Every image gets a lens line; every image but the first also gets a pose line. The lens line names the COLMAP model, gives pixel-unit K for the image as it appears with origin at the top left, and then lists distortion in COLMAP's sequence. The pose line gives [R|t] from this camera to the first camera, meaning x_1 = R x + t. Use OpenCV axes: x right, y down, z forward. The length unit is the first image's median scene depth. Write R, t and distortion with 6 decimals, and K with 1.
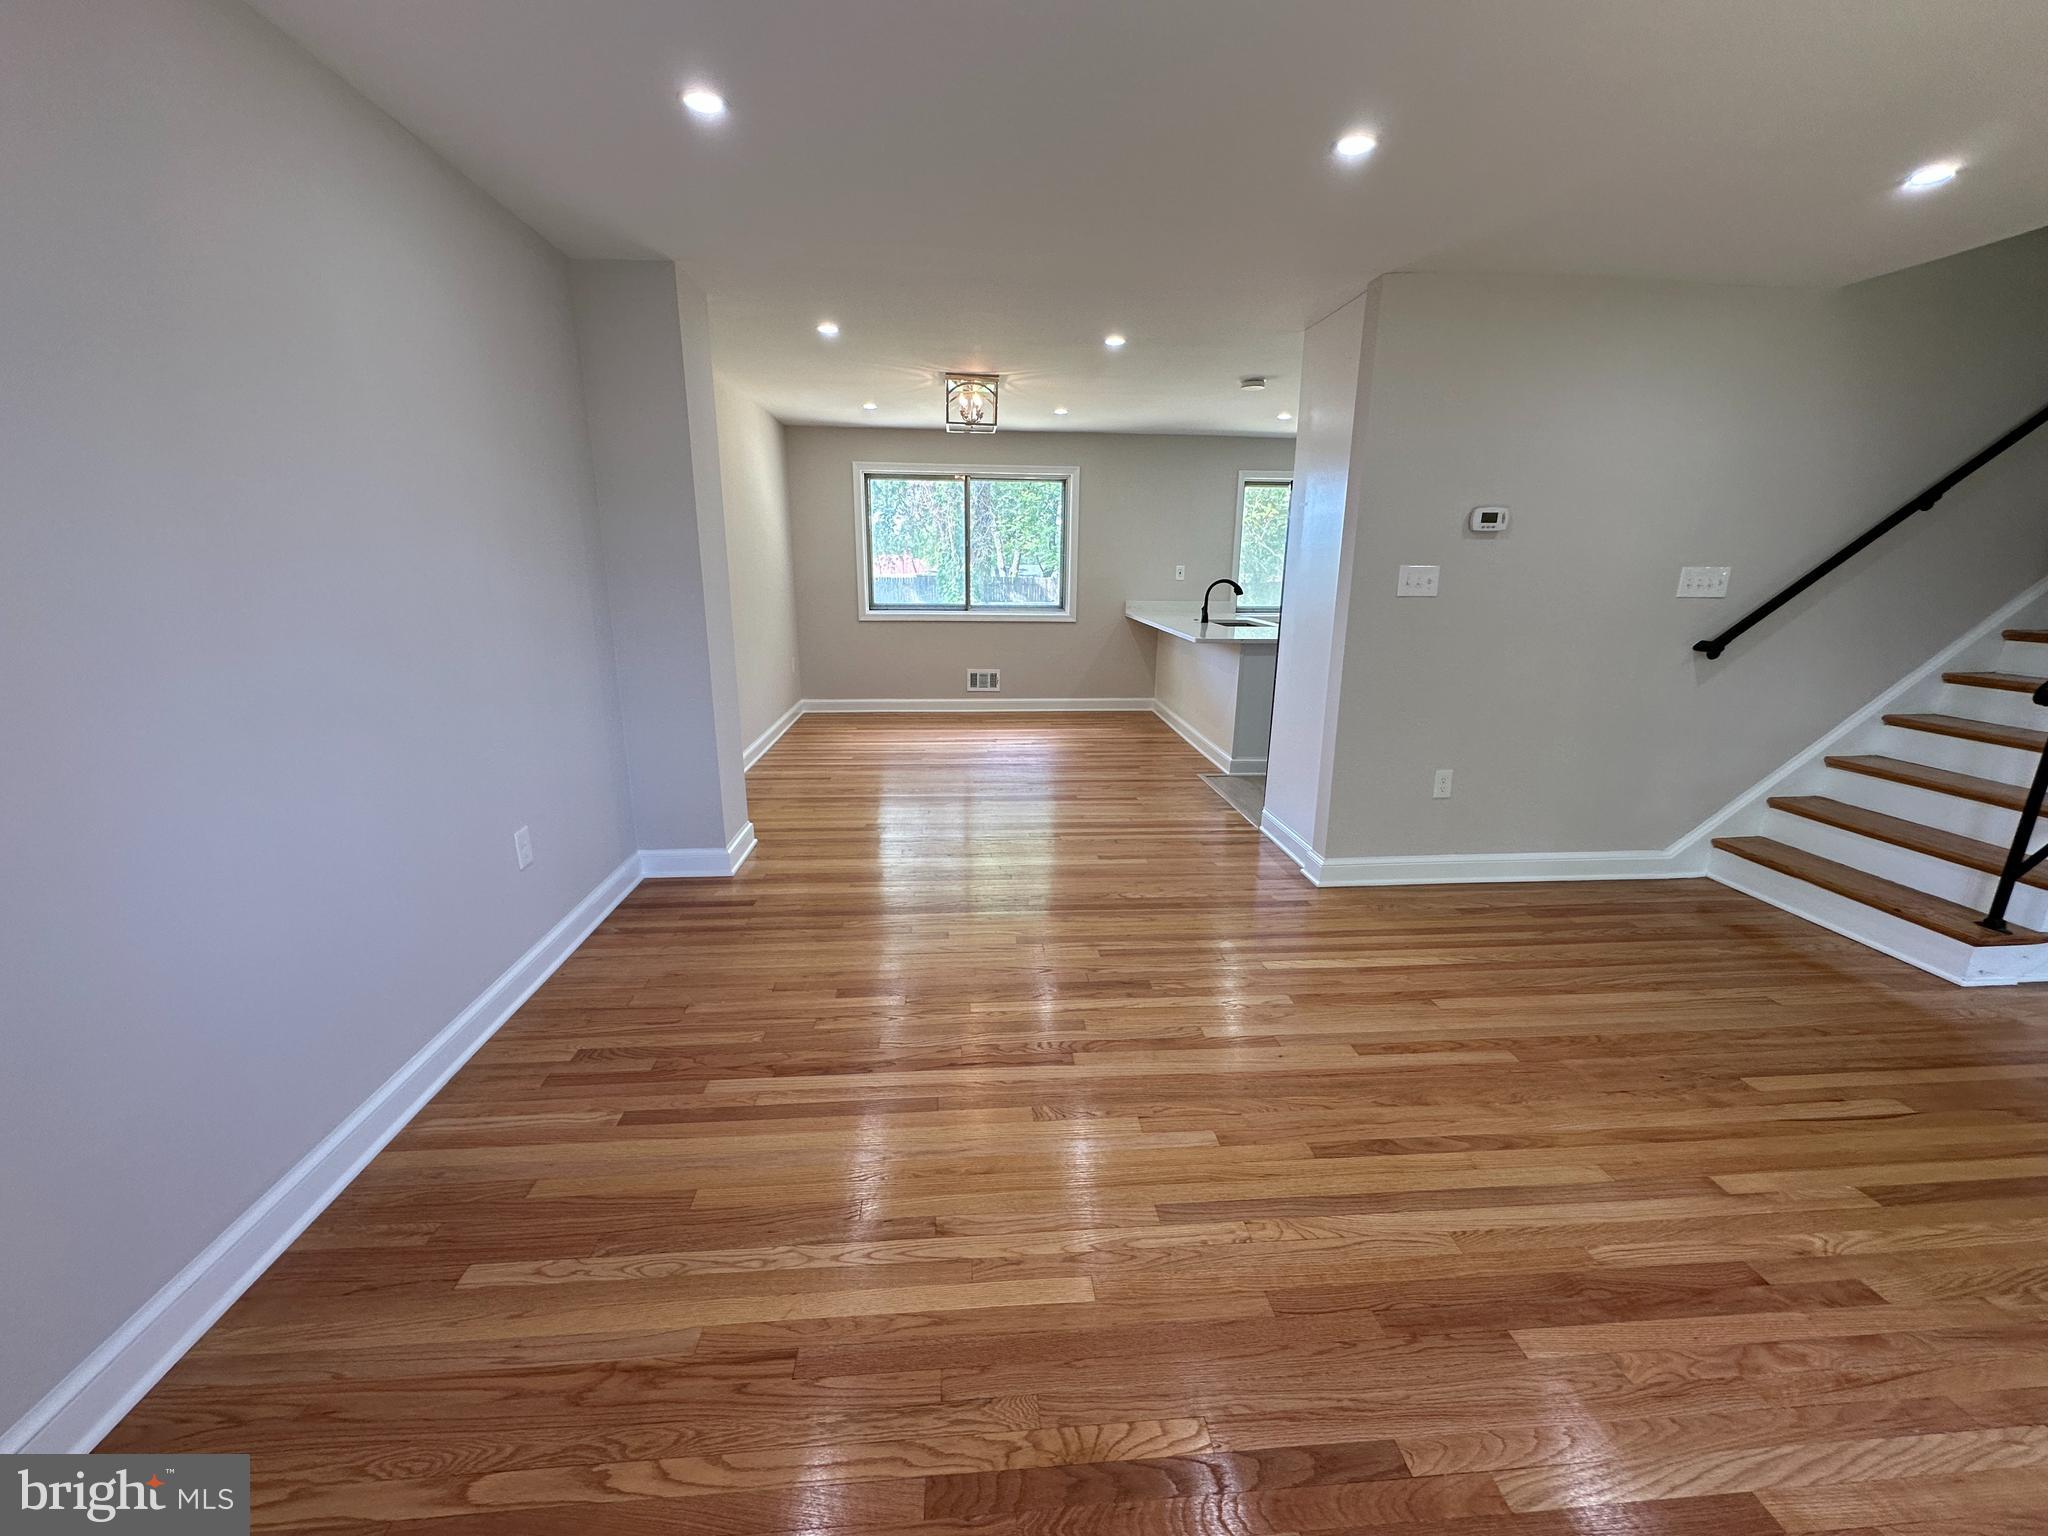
lens RADIAL K [[818.4, 0, 1019.1], [0, 818.4, 763.9], [0, 0, 1]] dist [-0.002842, 0.000853]
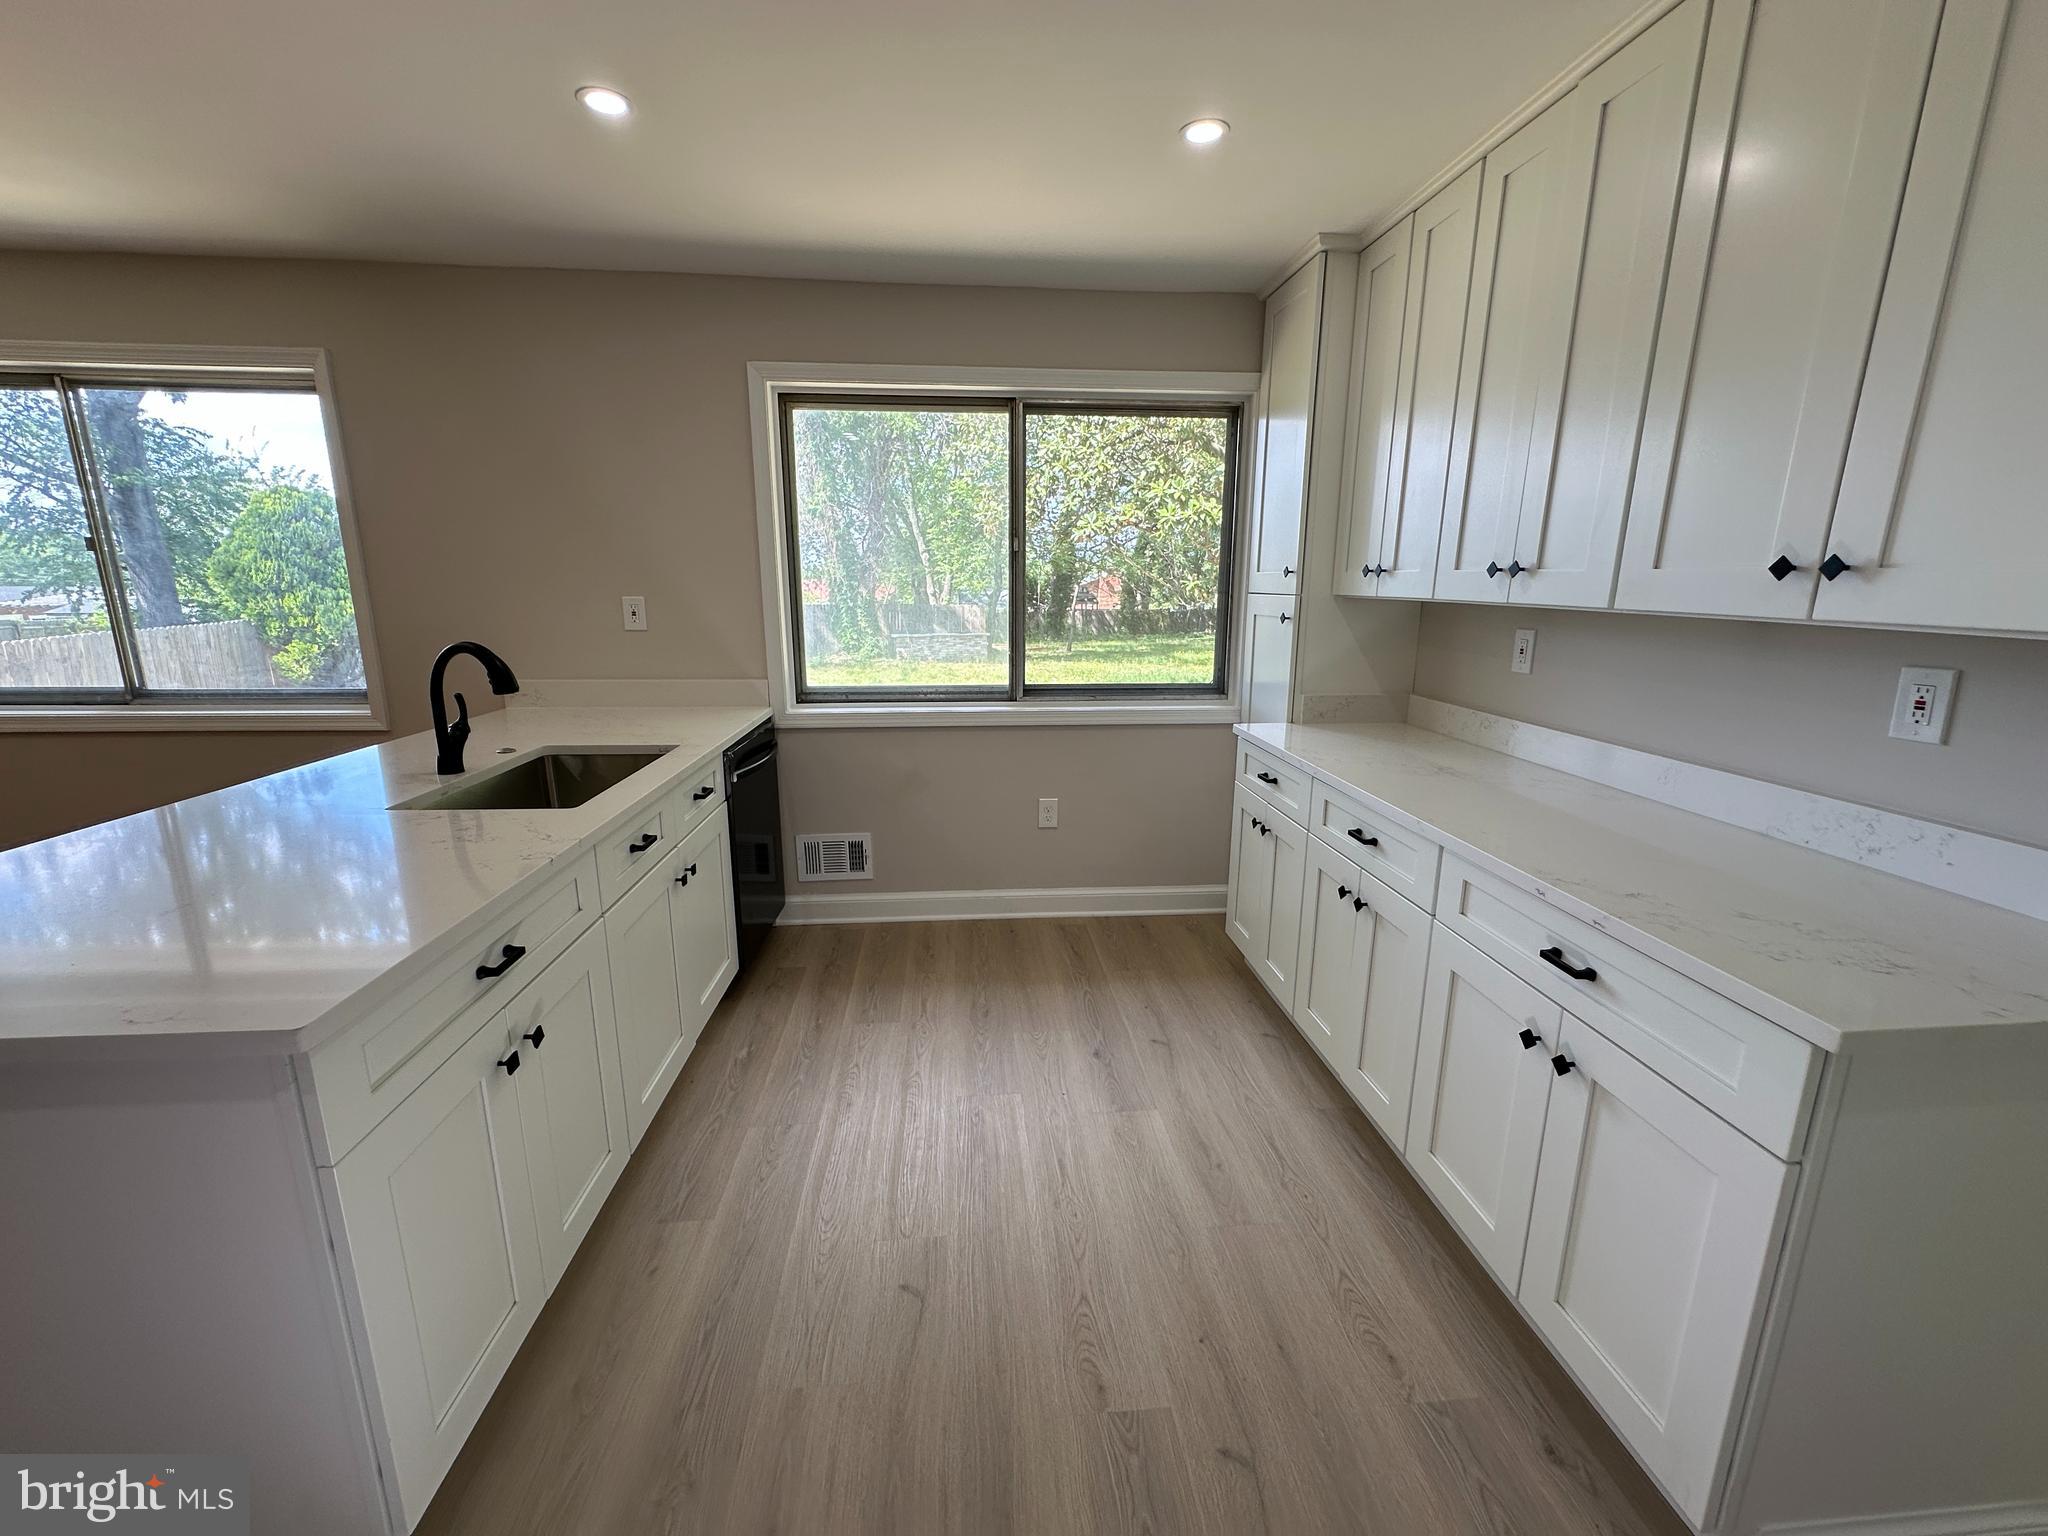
lens RADIAL K [[818.4, 0, 1021.2], [0, 818.4, 765.1], [0, 0, 1]] dist [-0.002842, 0.000853]
pose [[0.999990, -0.004216, 0.001669, 0.633355], [0.004261, 0.999612, -0.027516, -0.231653], [-0.001553, 0.027523, 0.999620, 0.940982]]
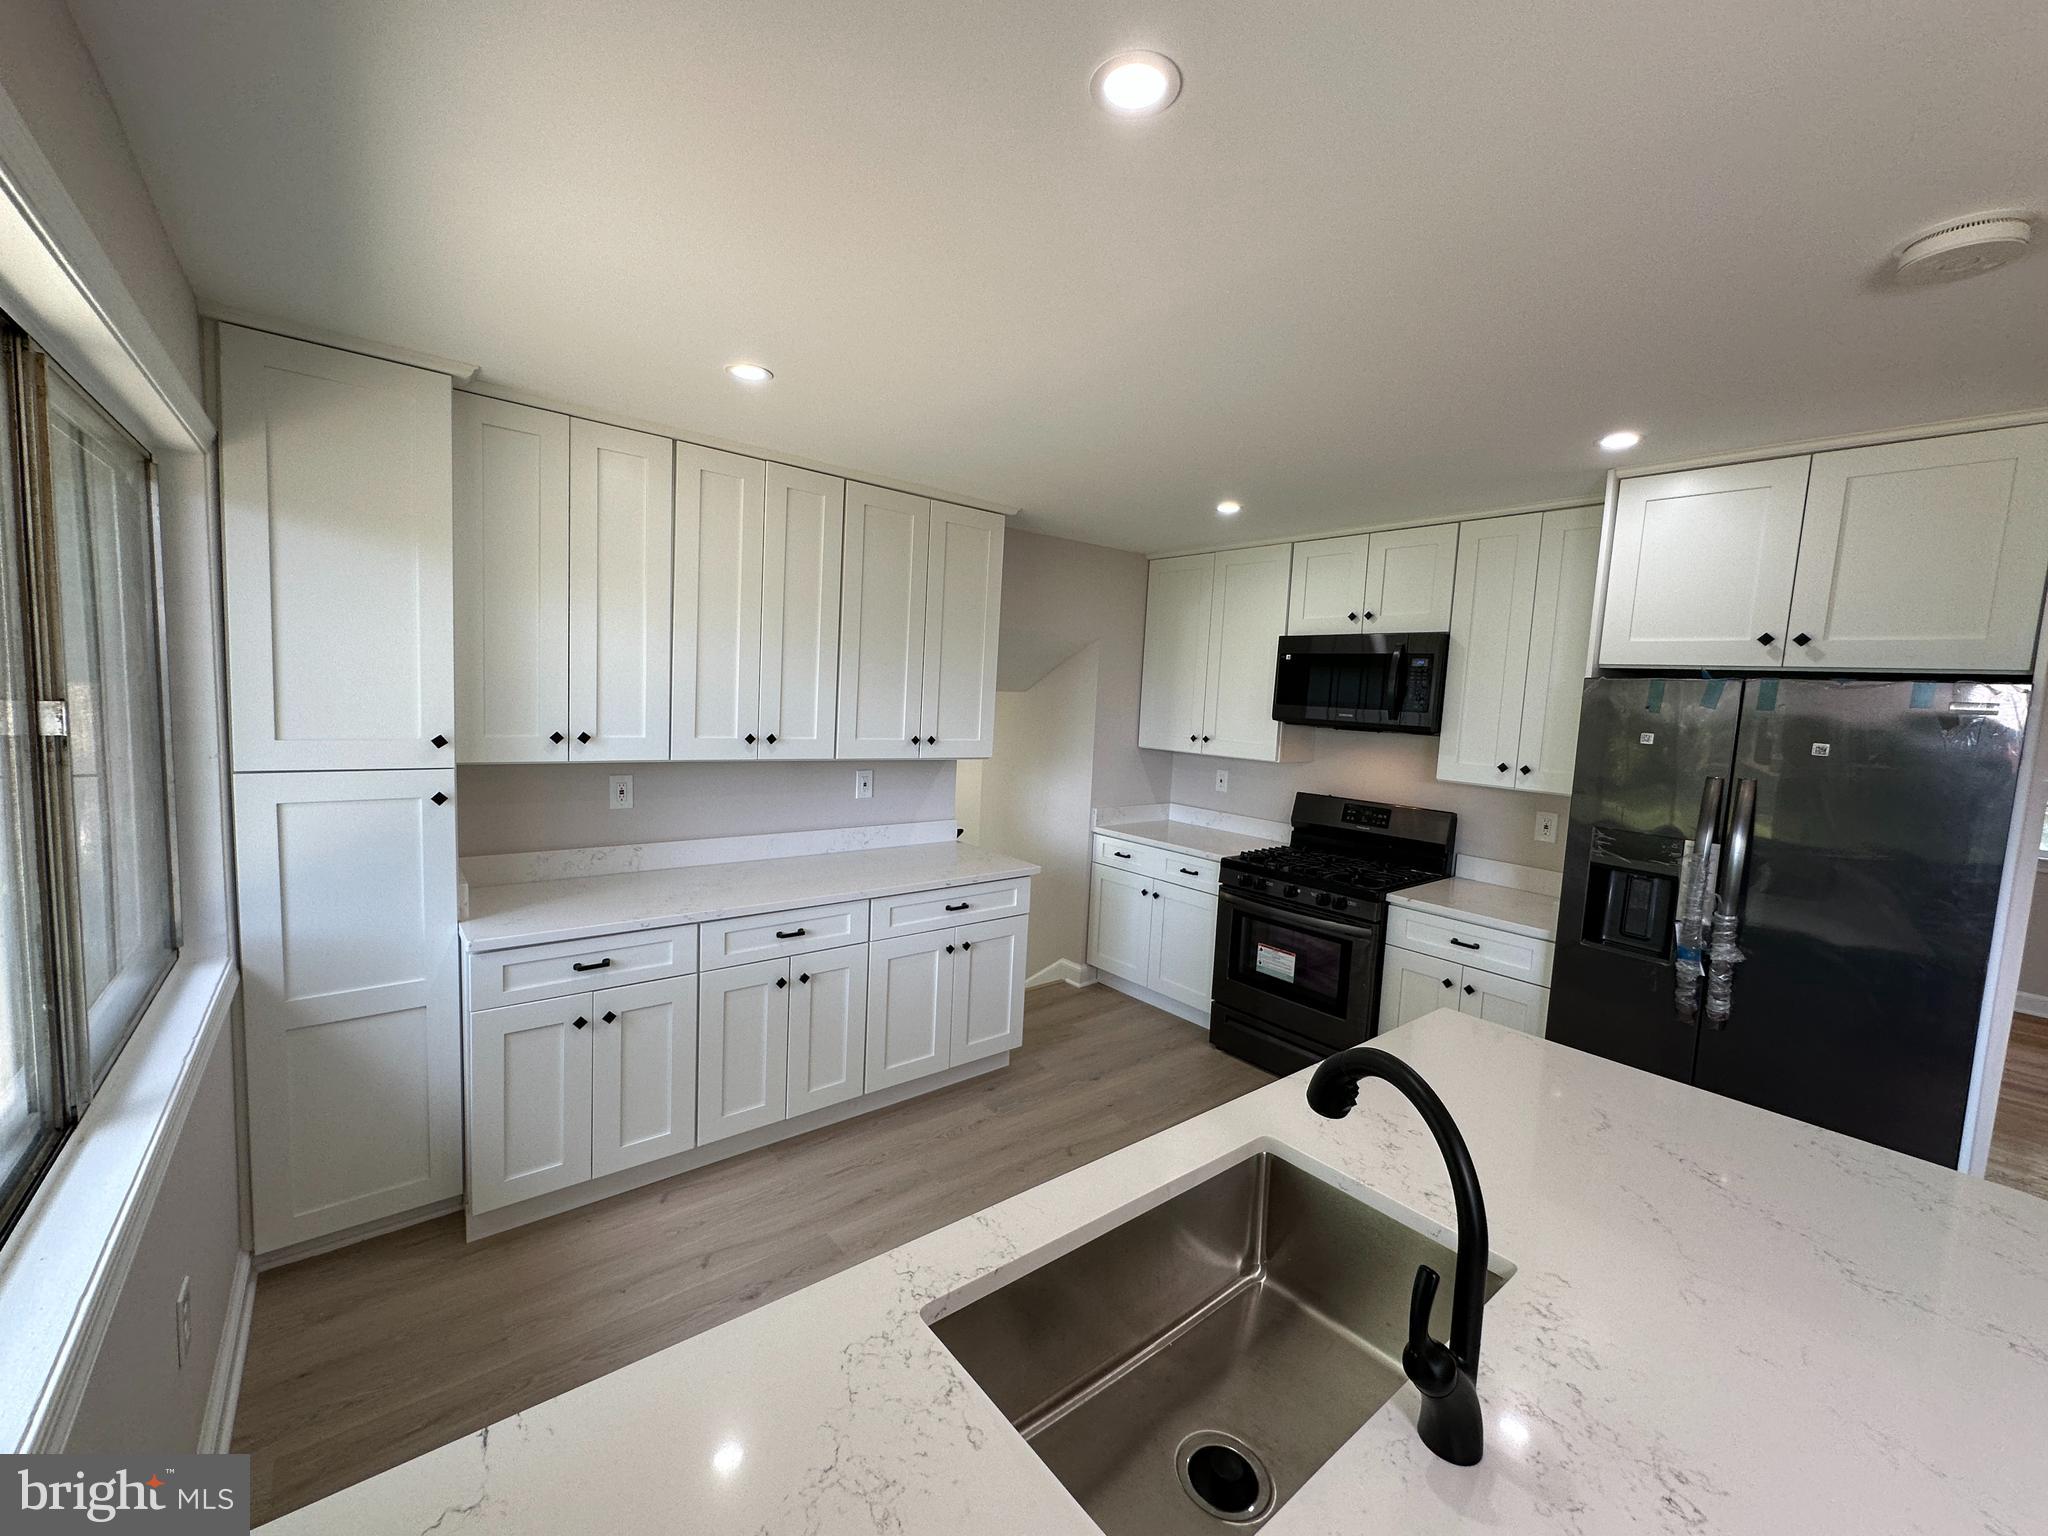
lens RADIAL K [[818.4, 0, 1021.3], [0, 818.4, 762.2], [0, 0, 1]] dist [-0.002842, 0.000853]
pose [[-0.566138, -0.107994, 0.817205, 0.239793], [0.151487, 0.960865, 0.231925, -0.440659], [-0.810271, 0.255098, -0.527623, 1.528270]]
